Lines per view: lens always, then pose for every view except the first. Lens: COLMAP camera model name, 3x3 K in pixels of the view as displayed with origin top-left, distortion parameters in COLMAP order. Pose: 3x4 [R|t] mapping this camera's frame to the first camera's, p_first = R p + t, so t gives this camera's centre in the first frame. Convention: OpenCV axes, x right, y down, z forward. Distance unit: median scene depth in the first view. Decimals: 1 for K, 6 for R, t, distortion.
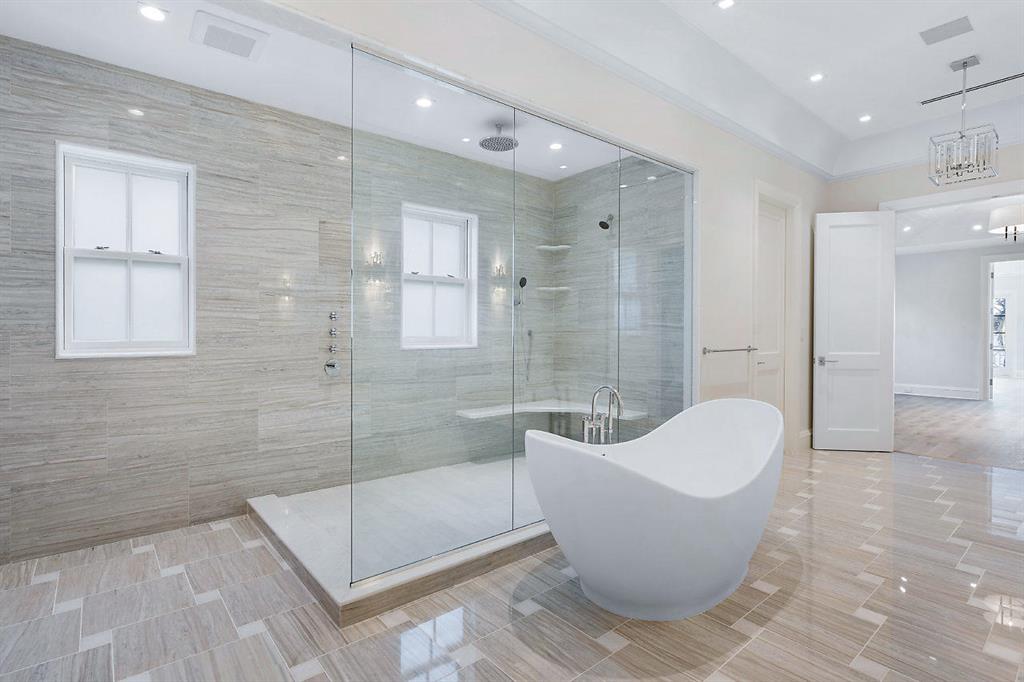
lens RADIAL K [[494.0, 0, 506.3], [0, 494.0, 338.6], [0, 0, 1]] dist [0.004055, 0.001851]
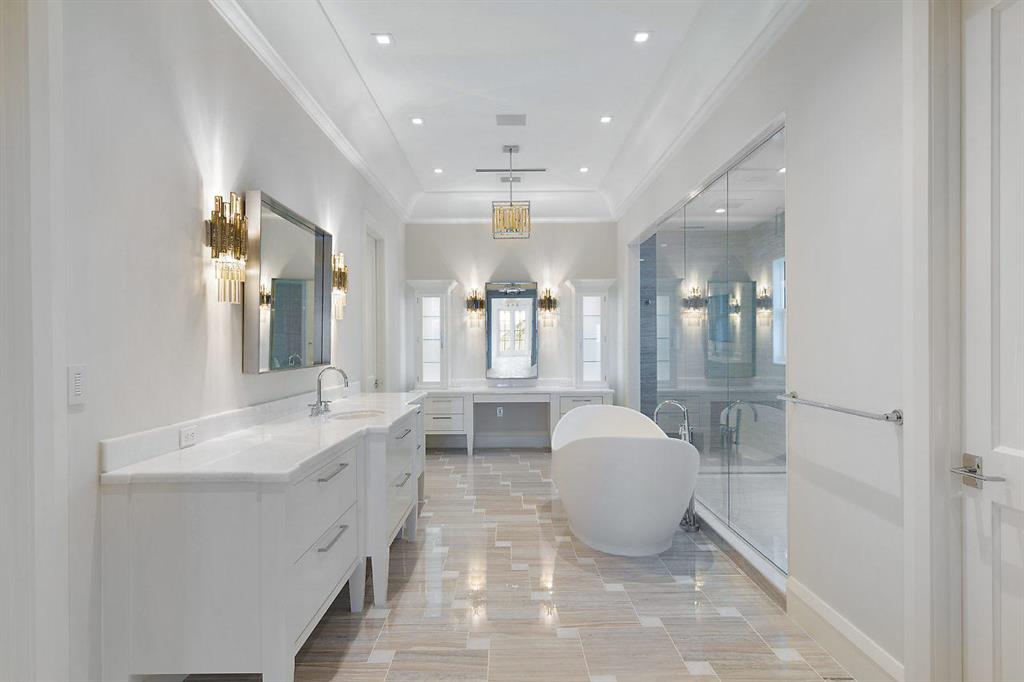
lens RADIAL K [[586.8, 0, 510.3], [0, 586.8, 339.1], [0, 0, 1]] dist [-0.000890, -0.000059]
pose [[-0.630099, 0.001535, -0.776513, 1.824014], [0.002499, 0.999997, -0.000051, -0.051356], [0.776511, -0.001973, -0.630101, 1.858261]]
